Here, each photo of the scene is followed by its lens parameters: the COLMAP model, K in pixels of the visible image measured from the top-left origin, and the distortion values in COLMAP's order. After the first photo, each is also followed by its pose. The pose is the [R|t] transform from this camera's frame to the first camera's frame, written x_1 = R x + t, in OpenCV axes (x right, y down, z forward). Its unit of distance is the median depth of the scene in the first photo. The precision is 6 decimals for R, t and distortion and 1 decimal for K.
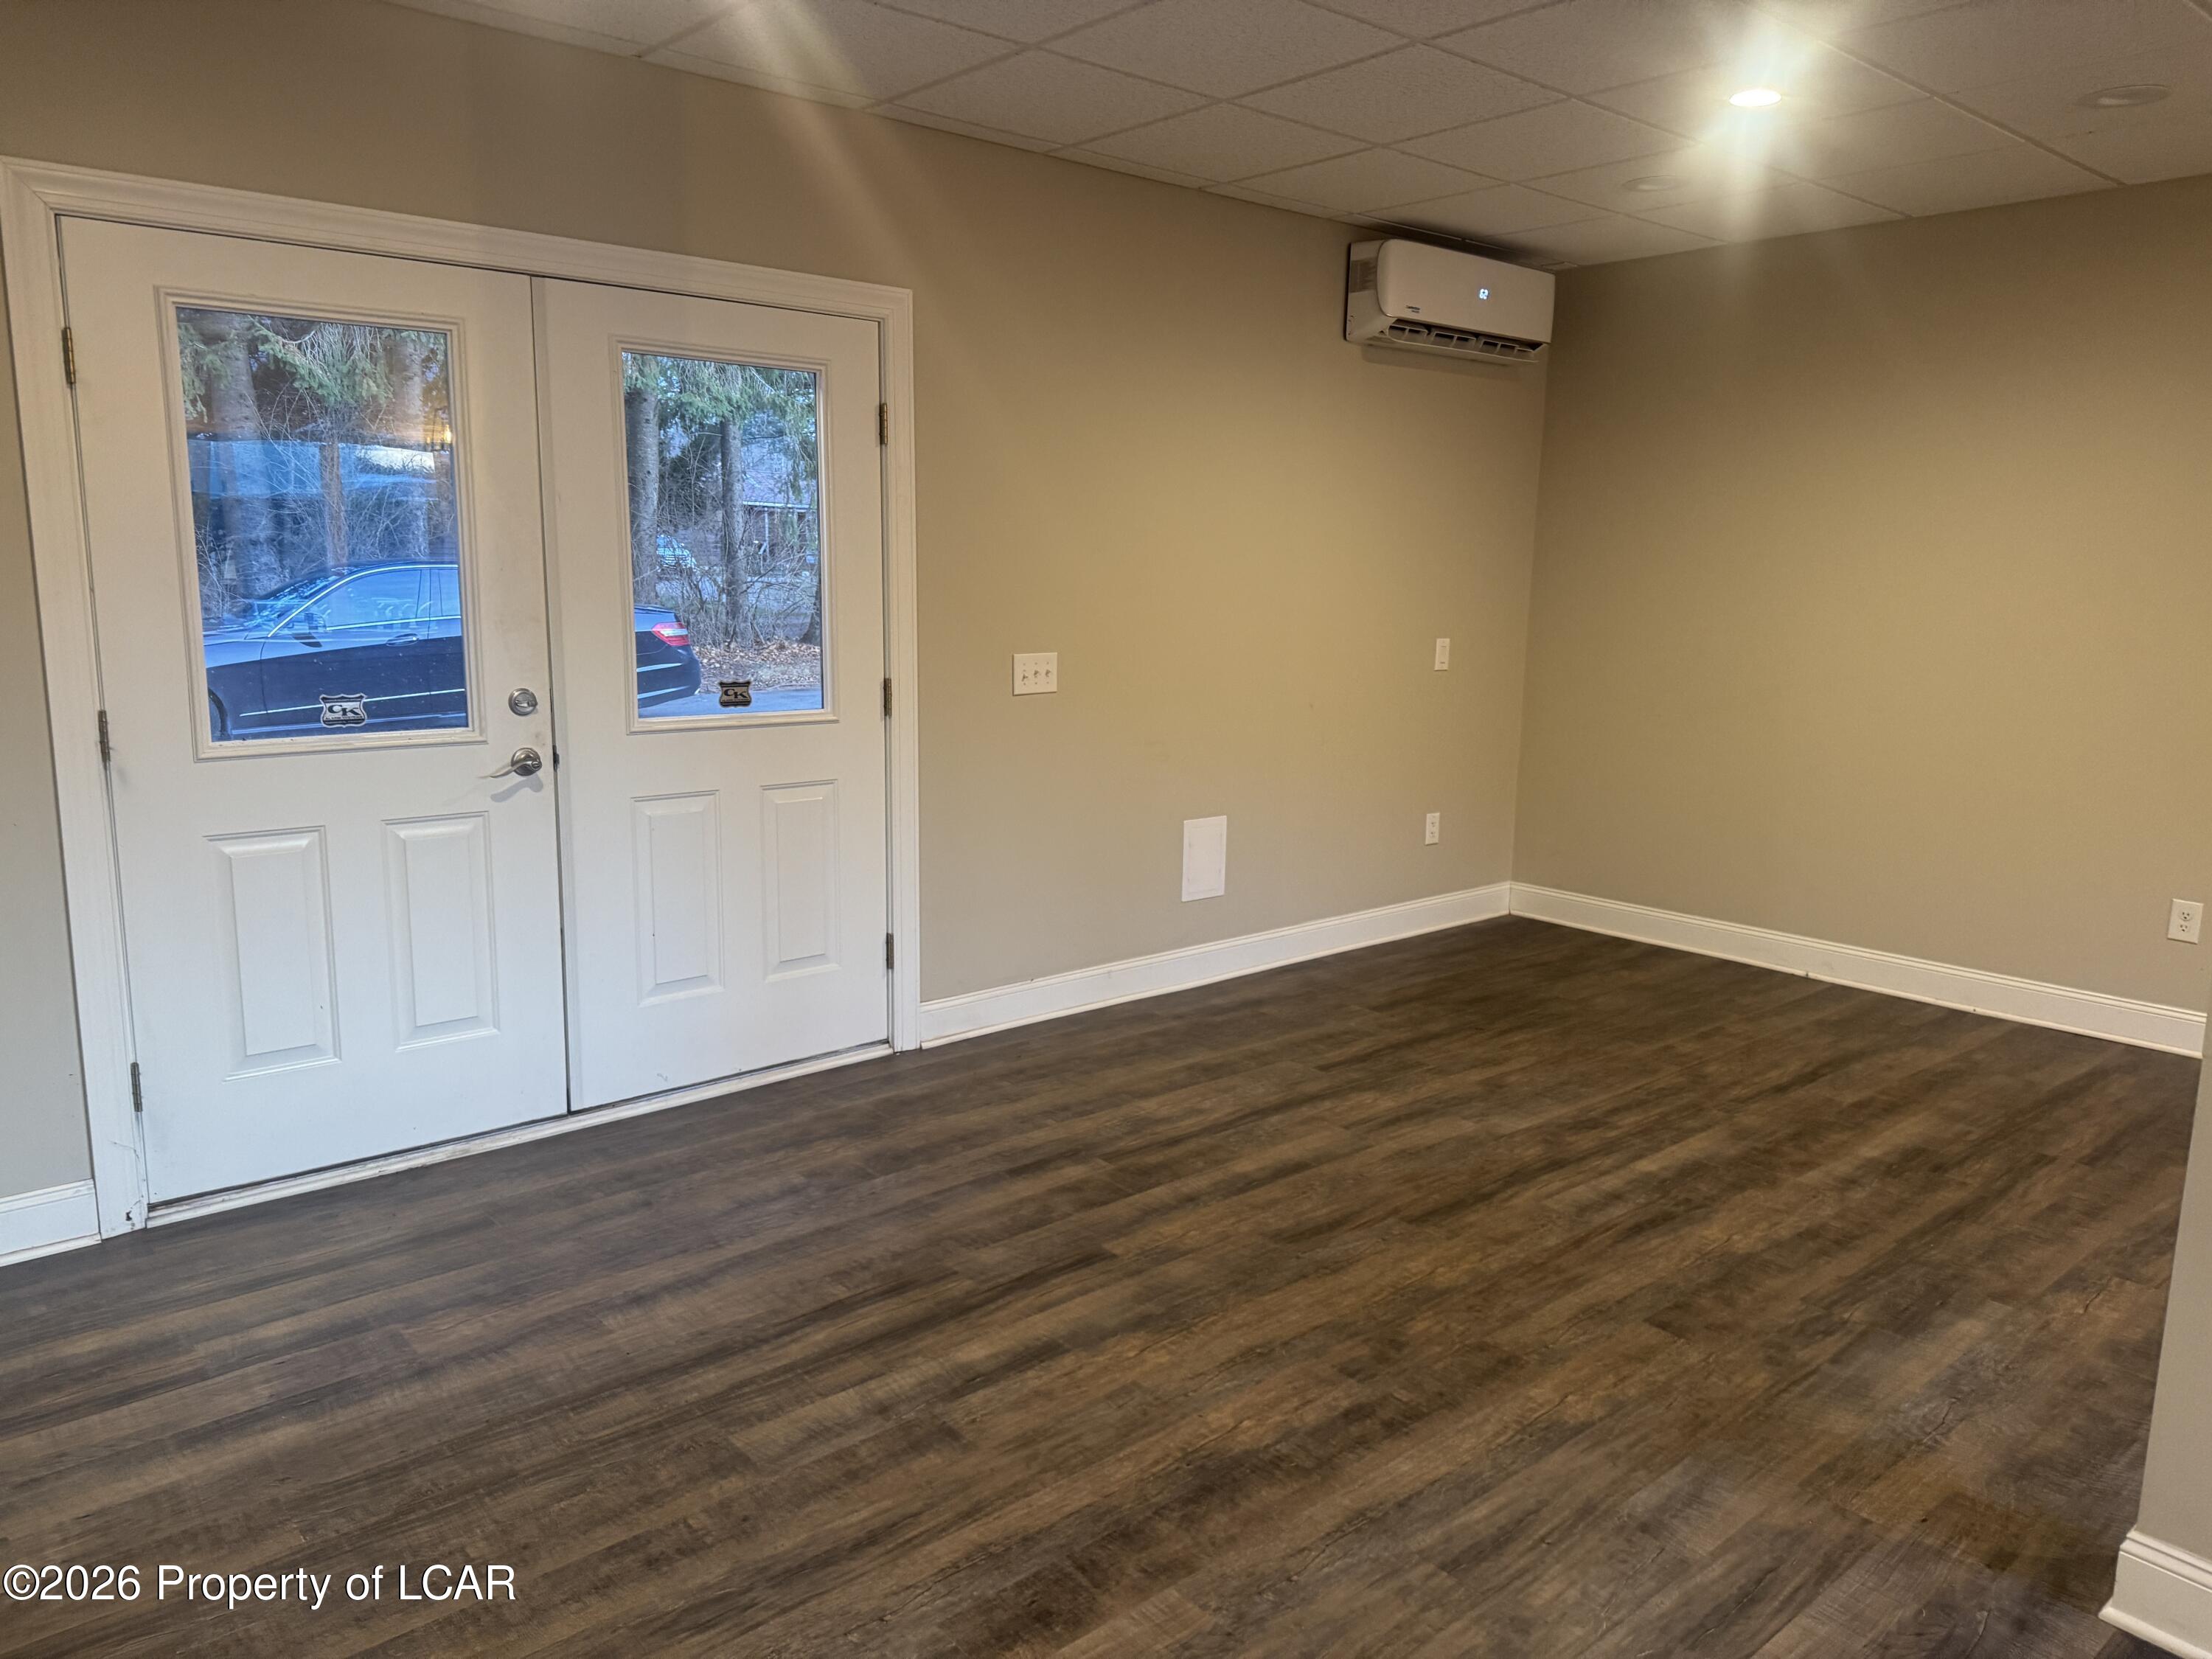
lens RADIAL K [[1533.8, 0, 1094.0], [0, 1533.8, 837.0], [0, 0, 1]] dist [0.043030, -0.058659]
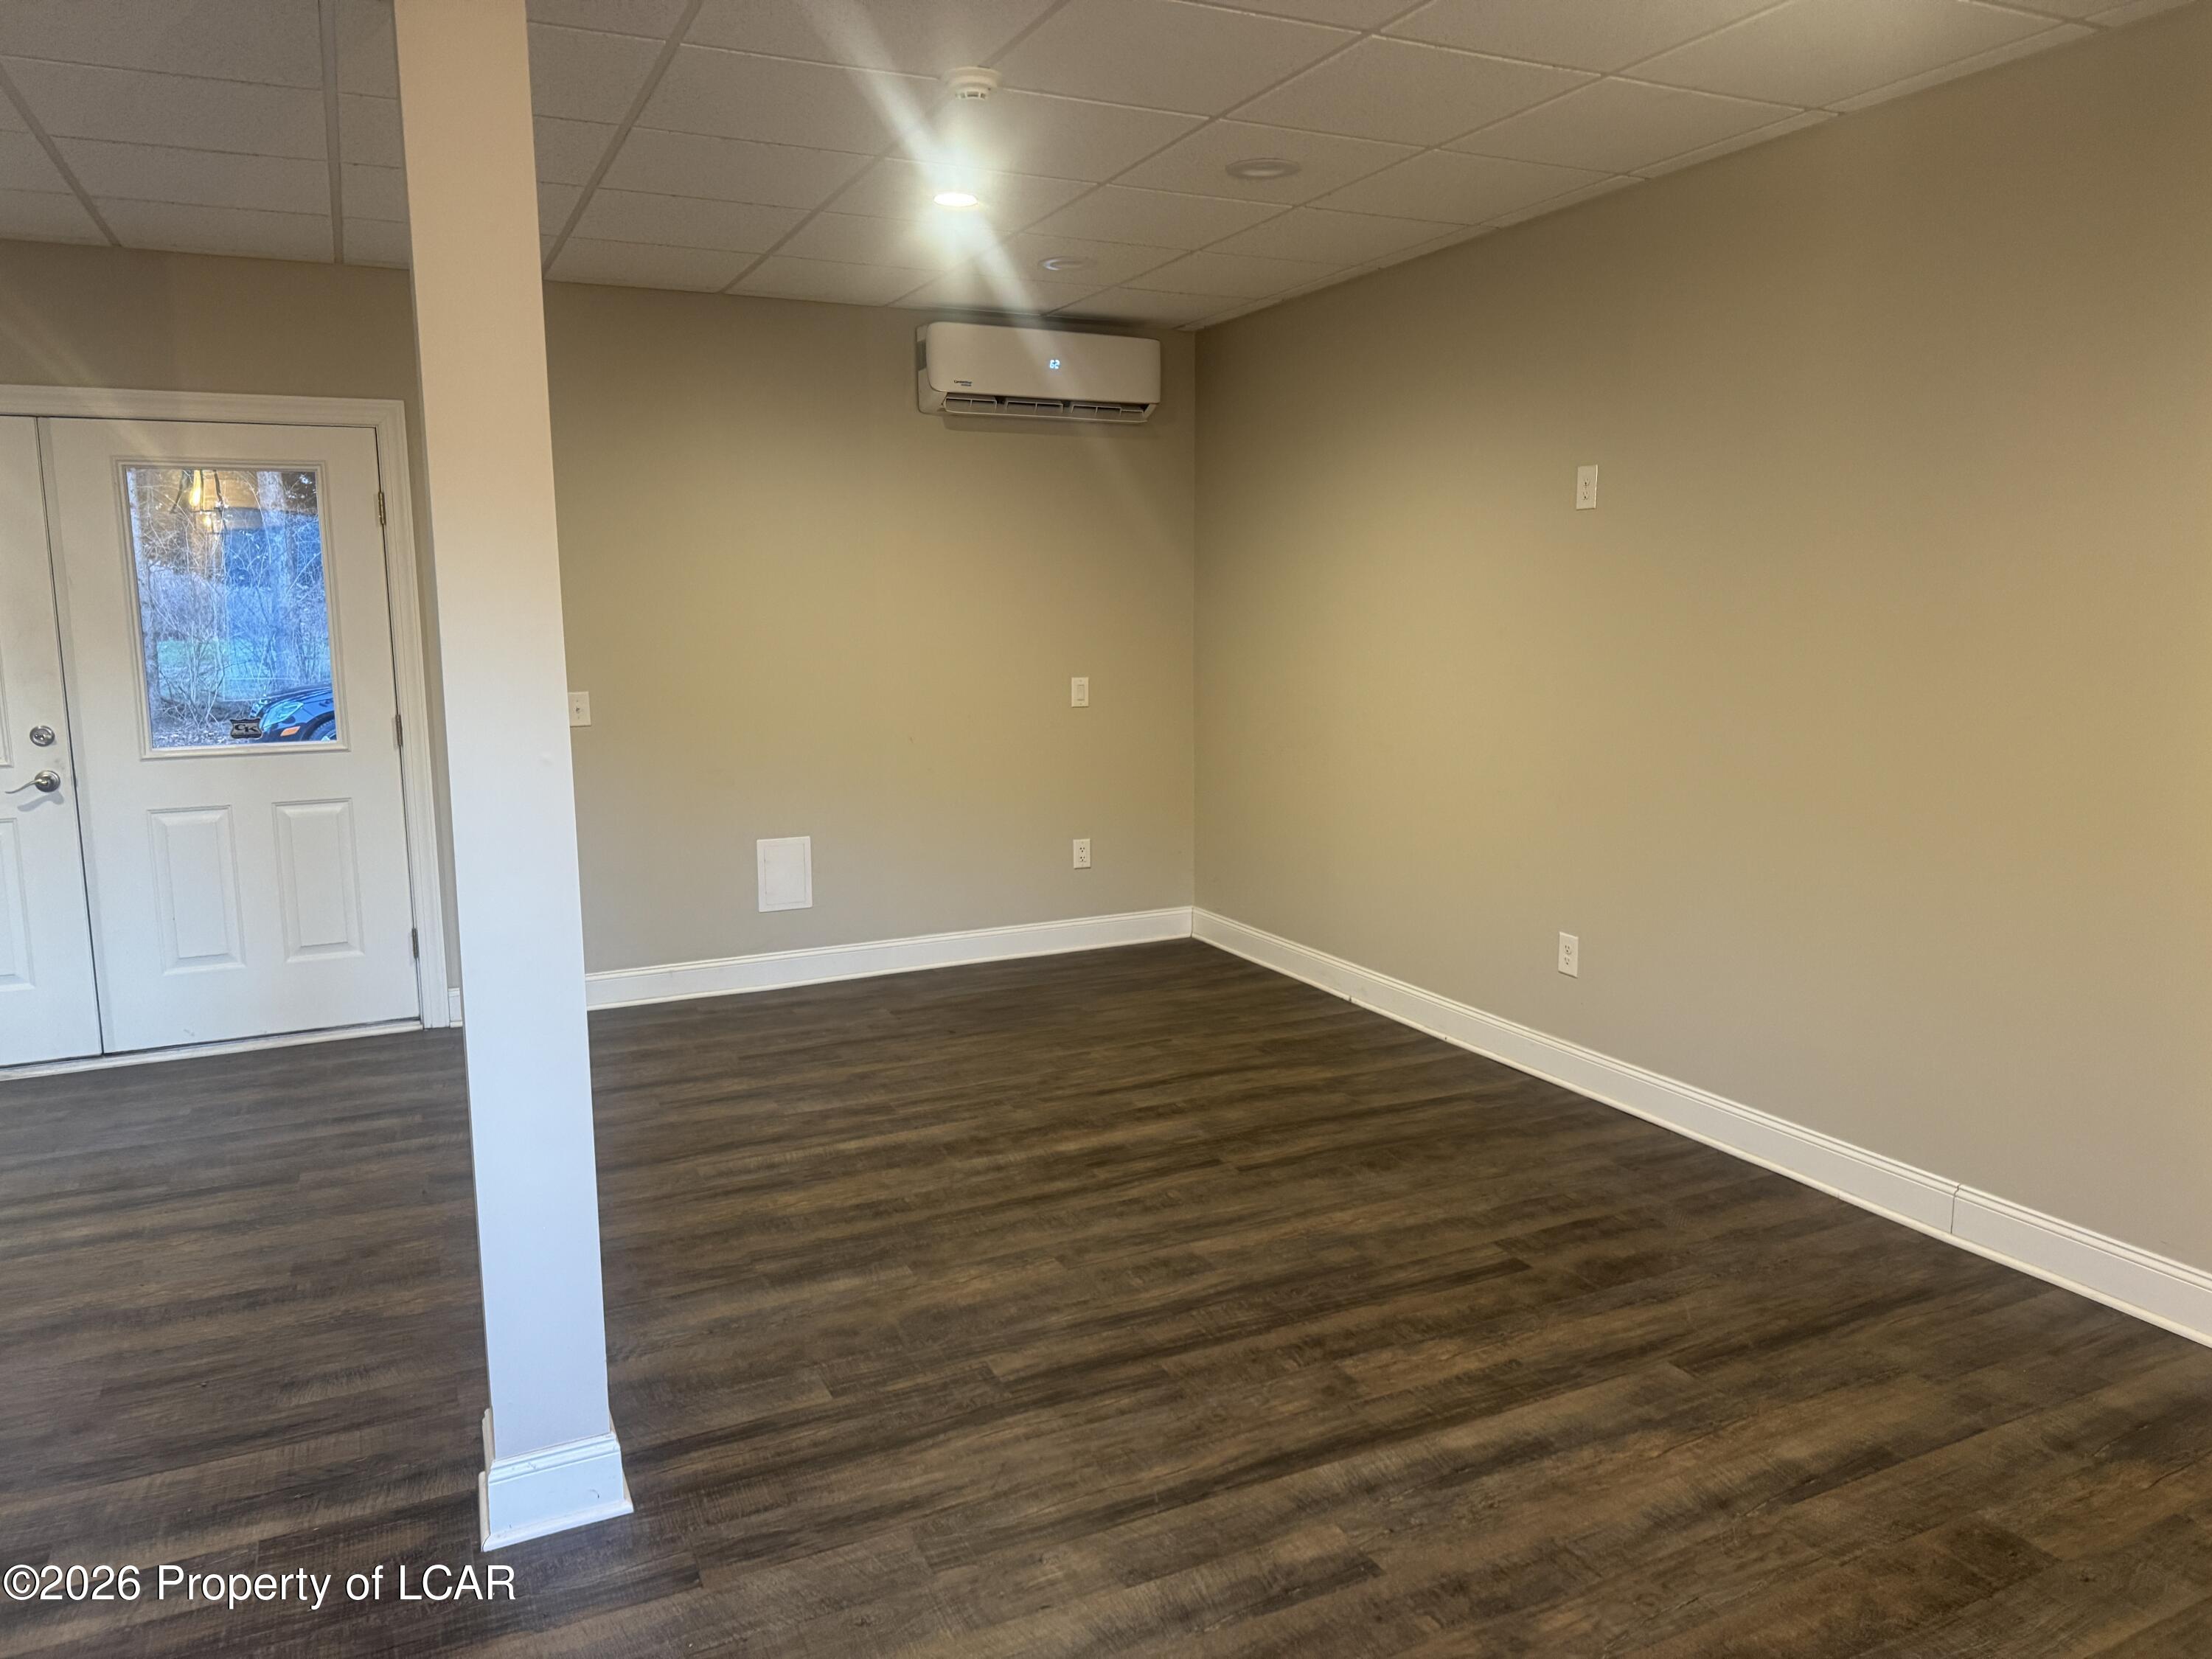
lens RADIAL K [[1533.8, 0, 1134.3], [0, 1533.8, 818.6], [0, 0, 1]] dist [0.043030, -0.058659]
pose [[0.971471, 0.012374, -0.236836, 0.854965], [-0.020591, 0.999268, -0.032251, 0.006369], [0.236263, 0.036207, 0.971014, -0.054391]]
